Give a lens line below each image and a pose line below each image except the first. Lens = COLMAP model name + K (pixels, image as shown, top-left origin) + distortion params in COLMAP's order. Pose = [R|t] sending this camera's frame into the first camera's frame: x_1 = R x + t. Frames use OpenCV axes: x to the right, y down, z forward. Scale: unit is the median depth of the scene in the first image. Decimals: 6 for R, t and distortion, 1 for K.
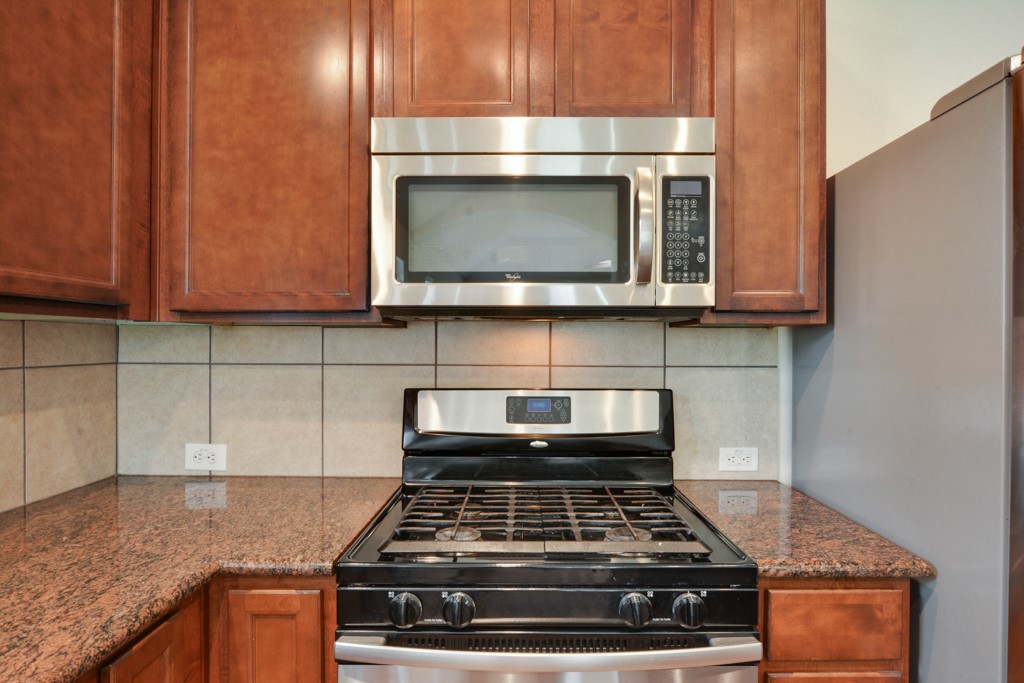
lens RADIAL K [[555.2, 0, 517.8], [0, 555.2, 347.0], [0, 0, 1]] dist [-0.023667, 0.000261]
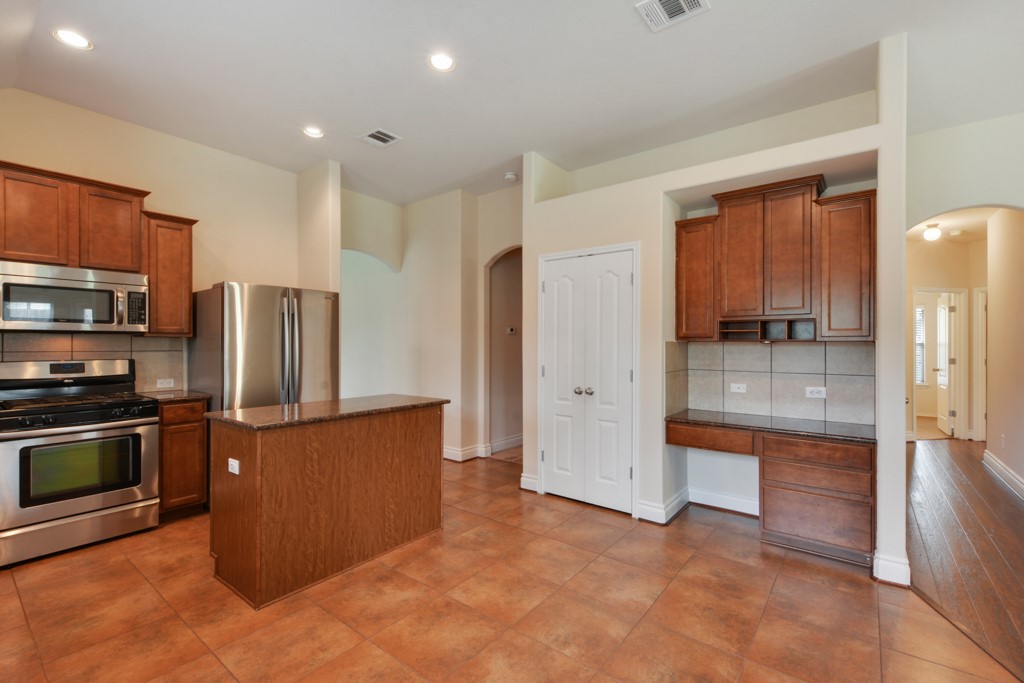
lens RADIAL K [[445.2, 0, 518.4], [0, 445.2, 343.9], [0, 0, 1]] dist [0.002782, -0.000180]
pose [[0.592082, -0.001887, 0.805876, -0.456602], [0.004604, 0.999989, -0.001040, 0.013383], [-0.805865, 0.004326, 0.592084, -2.227825]]
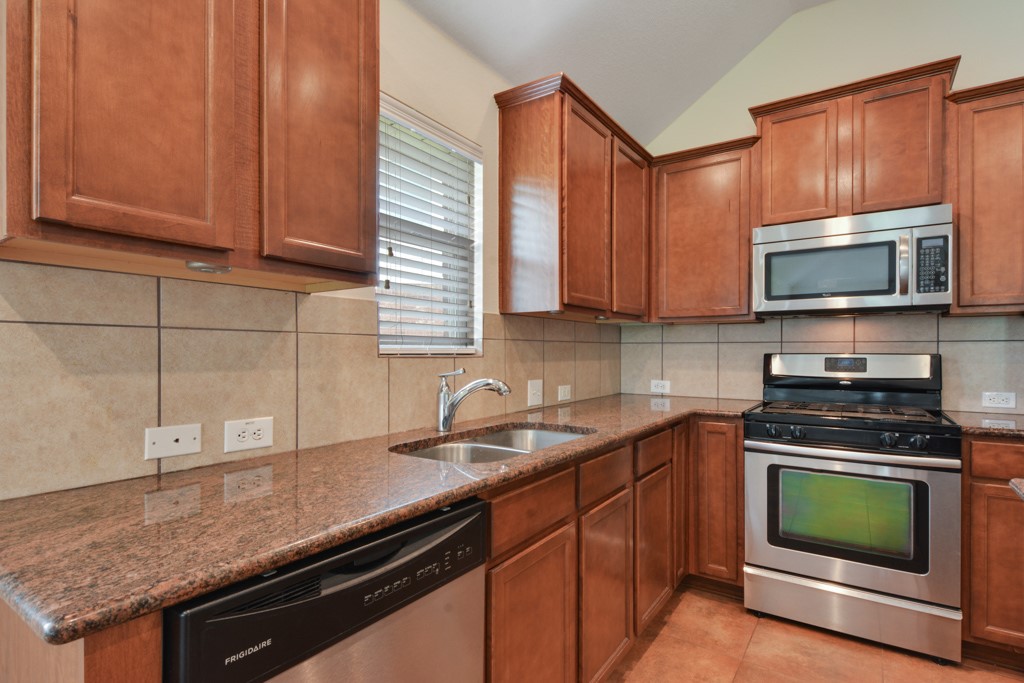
lens RADIAL K [[508.8, 0, 511.7], [0, 508.8, 353.5], [0, 0, 1]] dist [0.002848, -0.002885]
pose [[0.828187, 0.000067, -0.560452, 0.078254], [-0.001472, 0.999997, -0.002056, 0.094161], [0.560450, 0.002528, 0.828184, -1.179962]]
